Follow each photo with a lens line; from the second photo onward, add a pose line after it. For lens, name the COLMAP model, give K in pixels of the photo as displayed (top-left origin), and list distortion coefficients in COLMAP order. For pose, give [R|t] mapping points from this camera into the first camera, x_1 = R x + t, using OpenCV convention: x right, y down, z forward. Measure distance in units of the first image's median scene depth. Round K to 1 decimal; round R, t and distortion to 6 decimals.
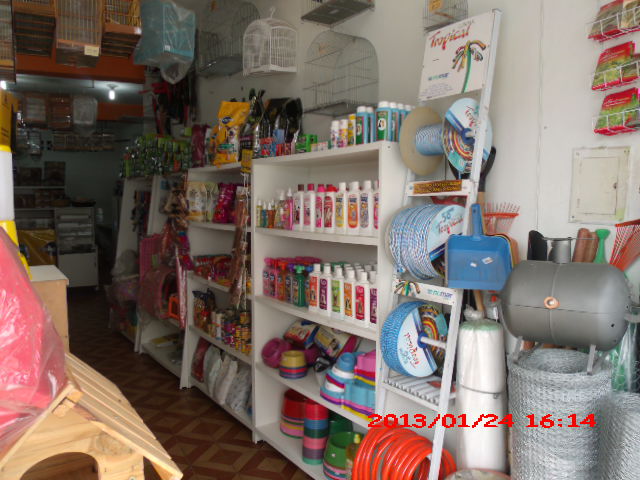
lens RADIAL K [[503.7, 0, 319.3], [0, 503.7, 240.8], [0, 0, 1]] dist [-0.061307, 0.011255]
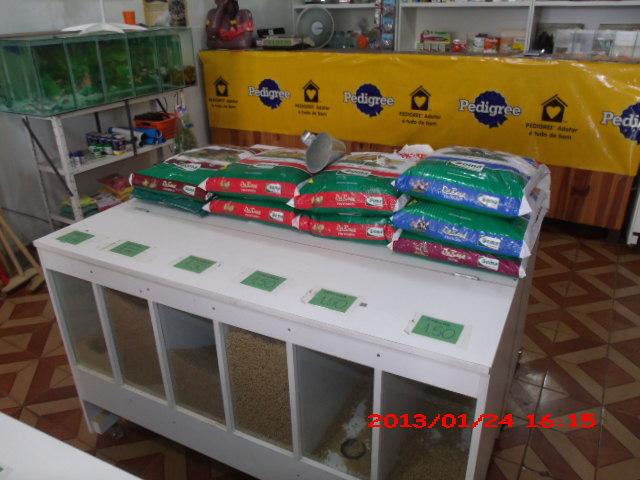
lens RADIAL K [[503.7, 0, 320.2], [0, 503.7, 238.1], [0, 0, 1]] dist [-0.061307, 0.011255]
pose [[0.517384, 0.348671, -0.781500, -0.356415], [-0.041892, 0.922455, 0.383826, -0.032803], [0.854727, -0.165847, 0.491870, 0.616575]]
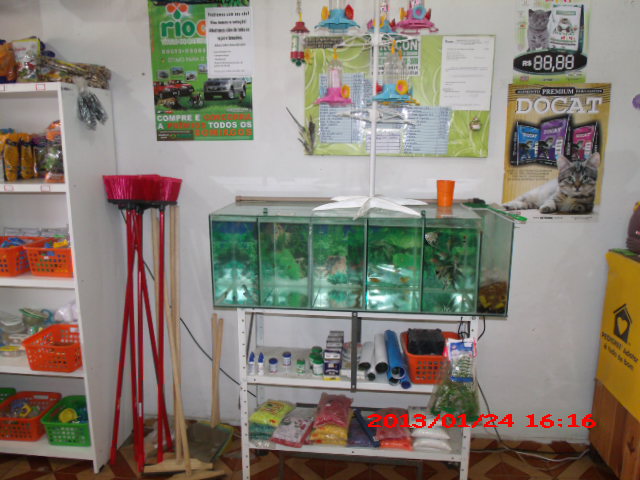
lens RADIAL K [[503.7, 0, 319.3], [0, 503.7, 236.7], [0, 0, 1]] dist [-0.061307, 0.011255]
pose [[-0.571103, 0.141172, -0.808648, -0.555825], [-0.071967, 0.972697, 0.220638, -0.067028], [0.817717, 0.184203, -0.545351, 0.807386]]
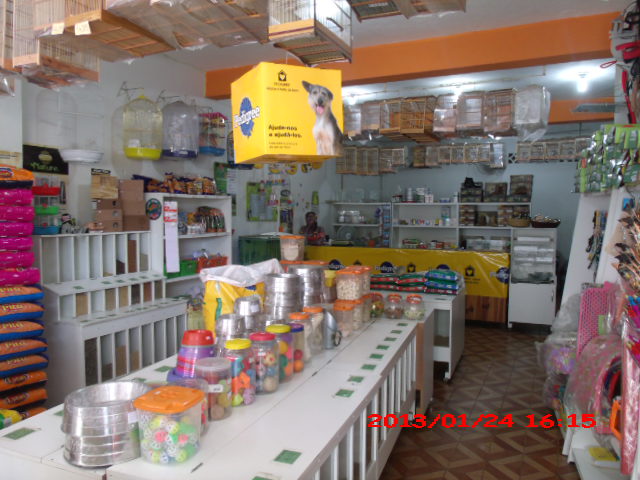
lens RADIAL K [[503.7, 0, 320.6], [0, 503.7, 239.3], [0, 0, 1]] dist [-0.061307, 0.011255]
pose [[0.594088, 0.042945, -0.803253, -0.030171], [-0.066036, 0.997807, 0.004507, -0.029038], [0.801685, 0.050366, 0.595621, 0.214509]]
